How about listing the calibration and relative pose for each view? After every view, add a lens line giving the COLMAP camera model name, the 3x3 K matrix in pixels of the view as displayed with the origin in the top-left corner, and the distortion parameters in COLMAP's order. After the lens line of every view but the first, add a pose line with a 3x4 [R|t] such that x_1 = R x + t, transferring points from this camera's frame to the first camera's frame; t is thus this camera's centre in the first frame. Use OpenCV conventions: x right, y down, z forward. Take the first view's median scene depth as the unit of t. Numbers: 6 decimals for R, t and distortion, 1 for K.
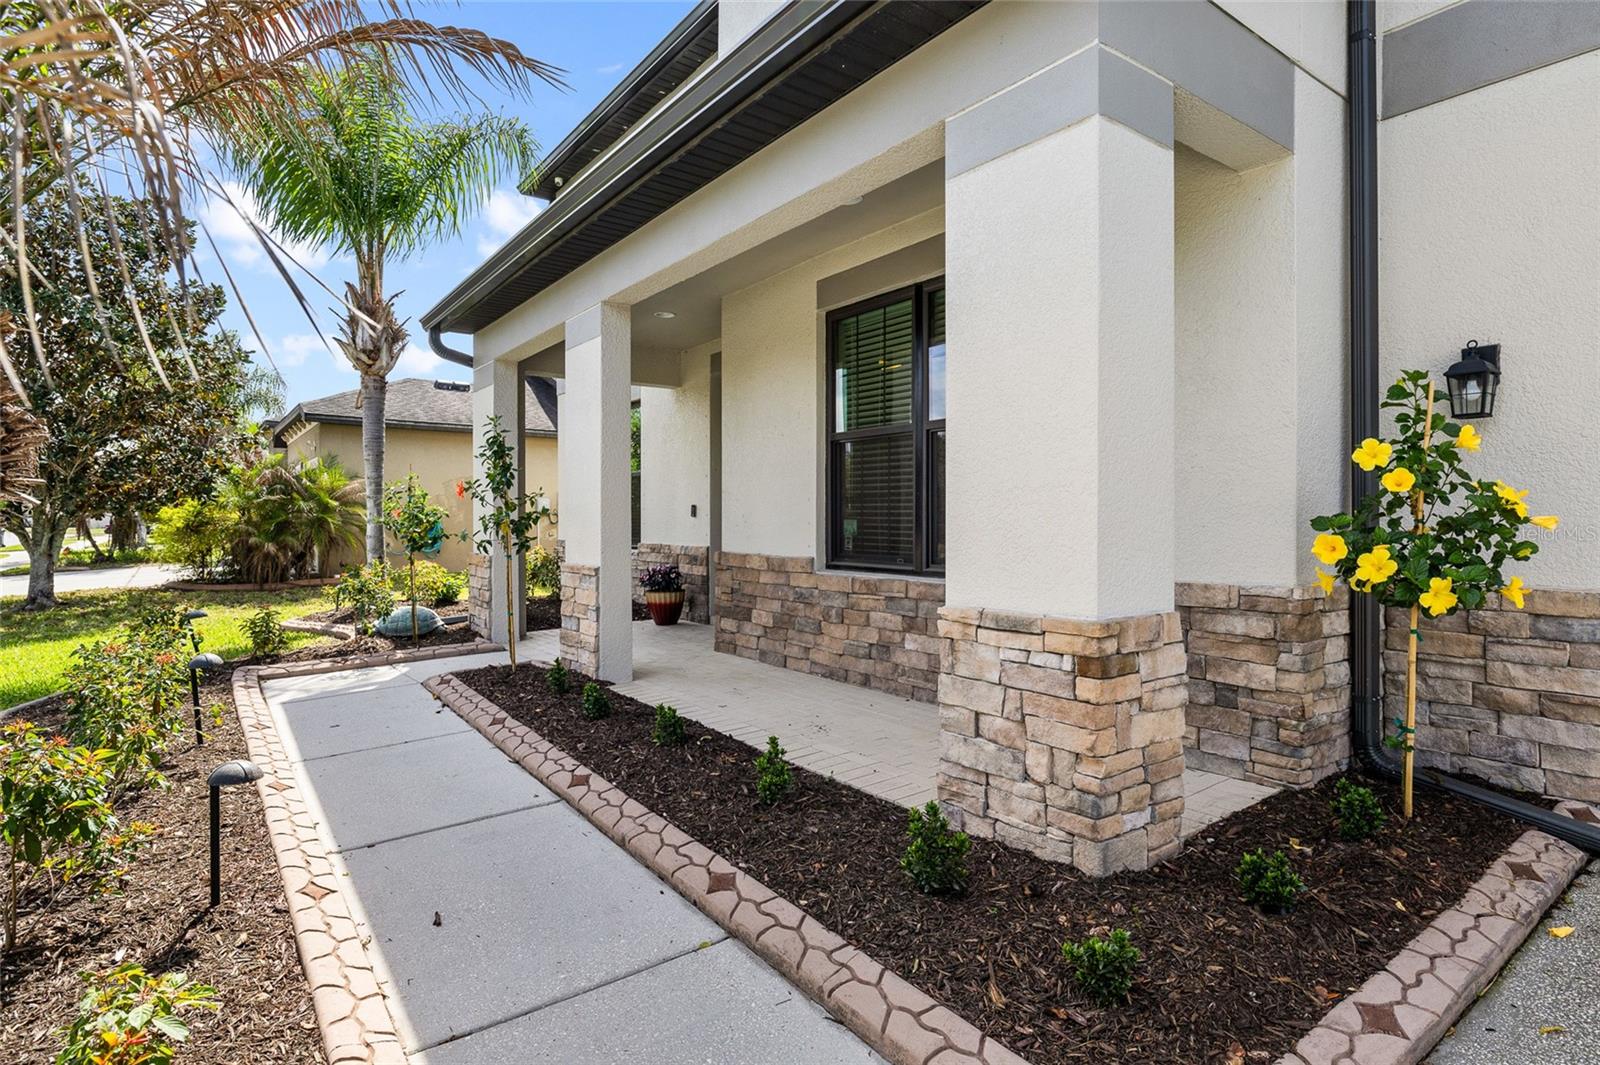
lens RADIAL K [[892.7, 0, 800.1], [0, 892.7, 531.1], [0, 0, 1]] dist [-0.000932, -0.000066]
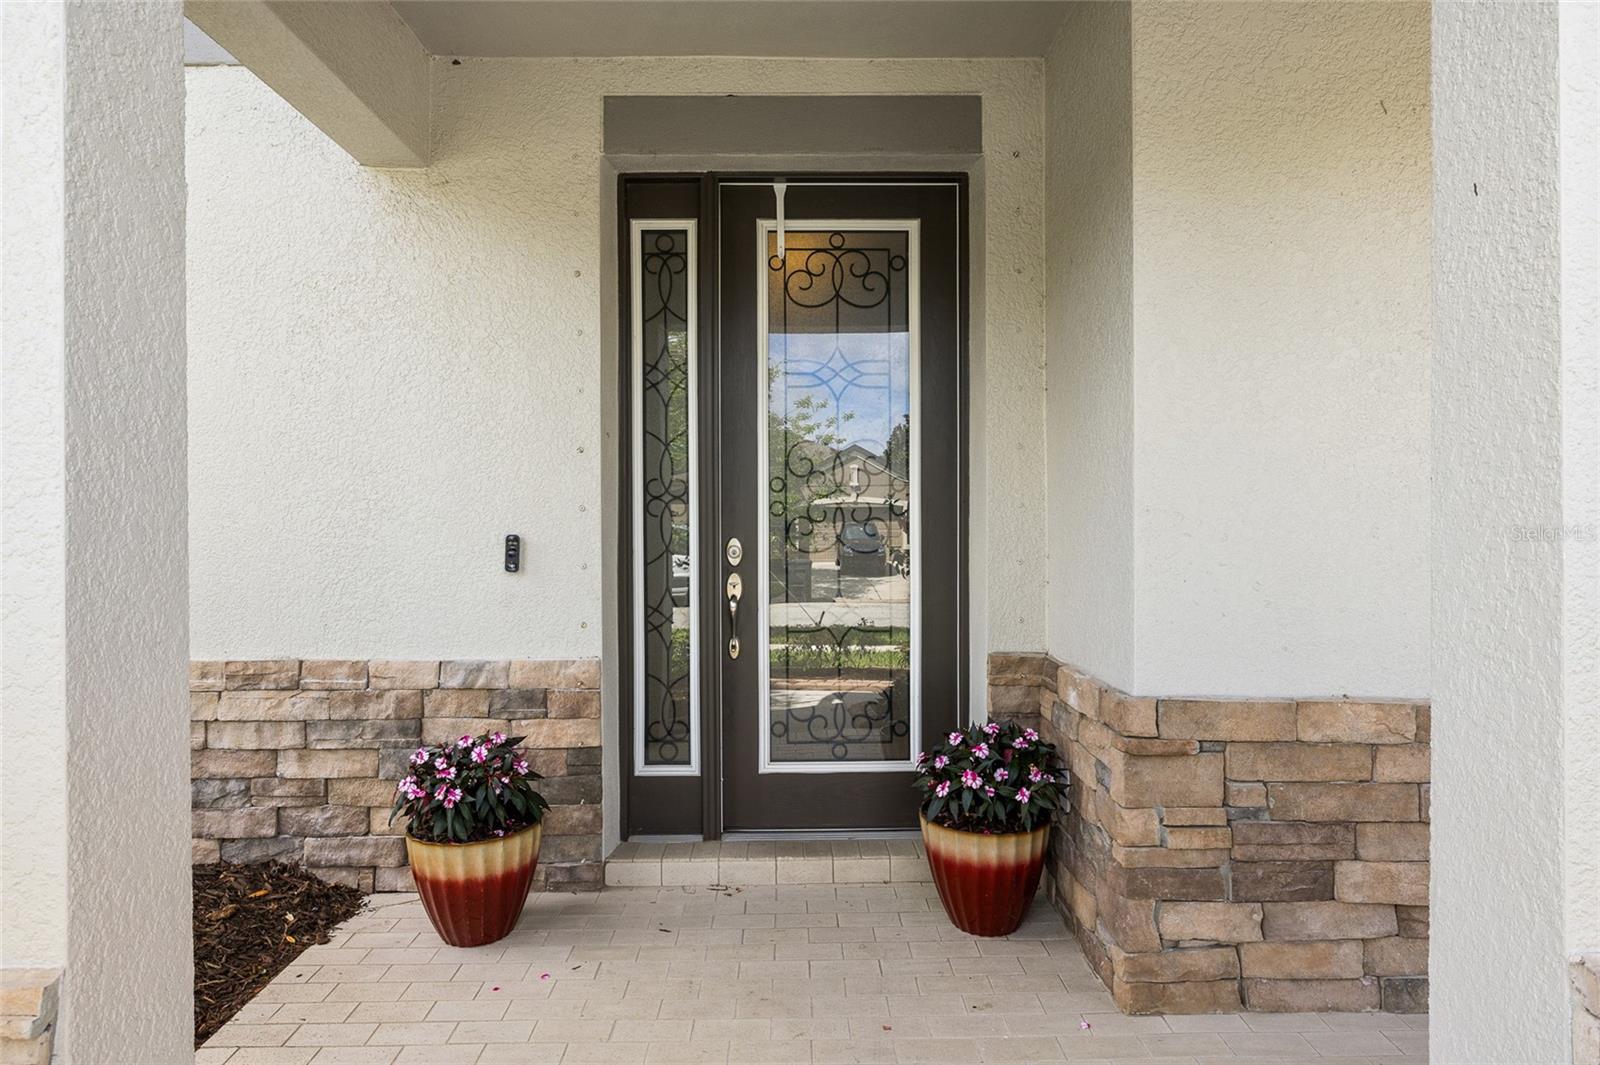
lens RADIAL K [[903.4, 0, 800.5], [0, 903.4, 531.2], [0, 0, 1]] dist [-0.000118, -0.000031]
pose [[0.556082, -0.005270, 0.831111, -0.434668], [0.008076, 0.999967, 0.000937, -0.039283], [-0.831088, 0.006191, 0.556106, 0.937359]]
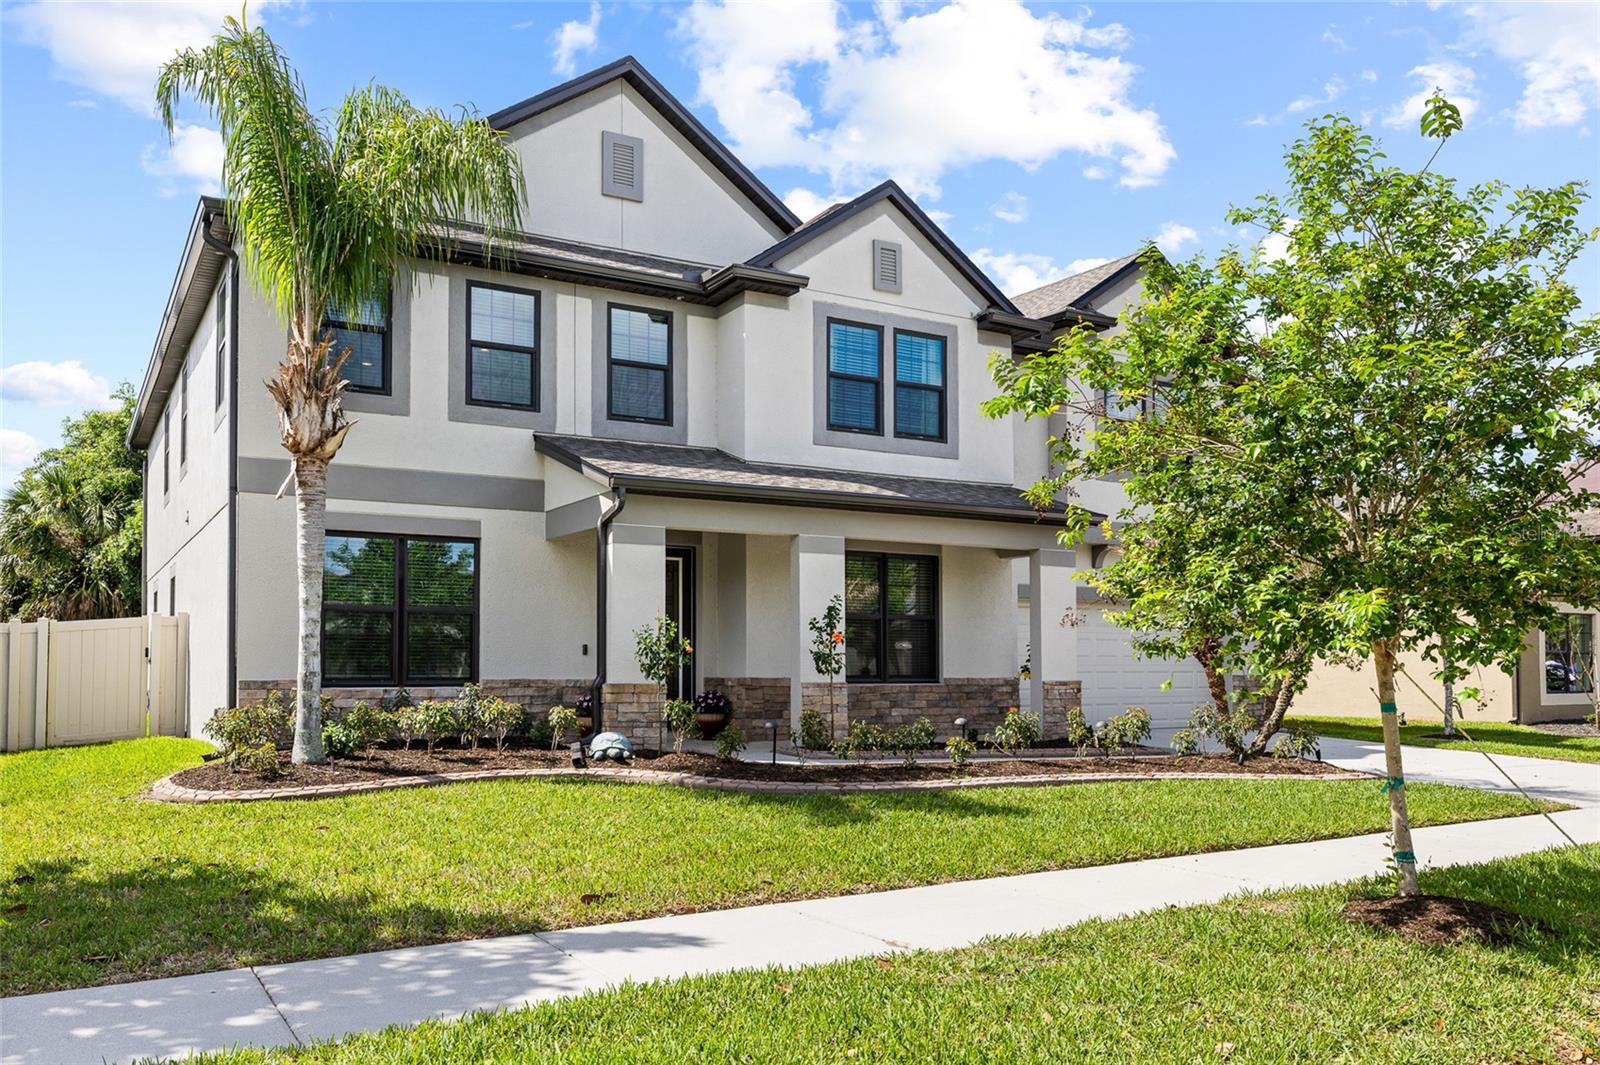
lens RADIAL K [[1241.0, 0, 800.0], [0, 1241.0, 532.5], [0, 0, 1]] dist [-0.198086, 0.000623]
pose [[0.062066, 0.110635, 0.991921, -2.326441], [0.010959, 0.993702, -0.111519, 0.012680], [-0.998012, 0.017792, 0.060463, 0.785538]]
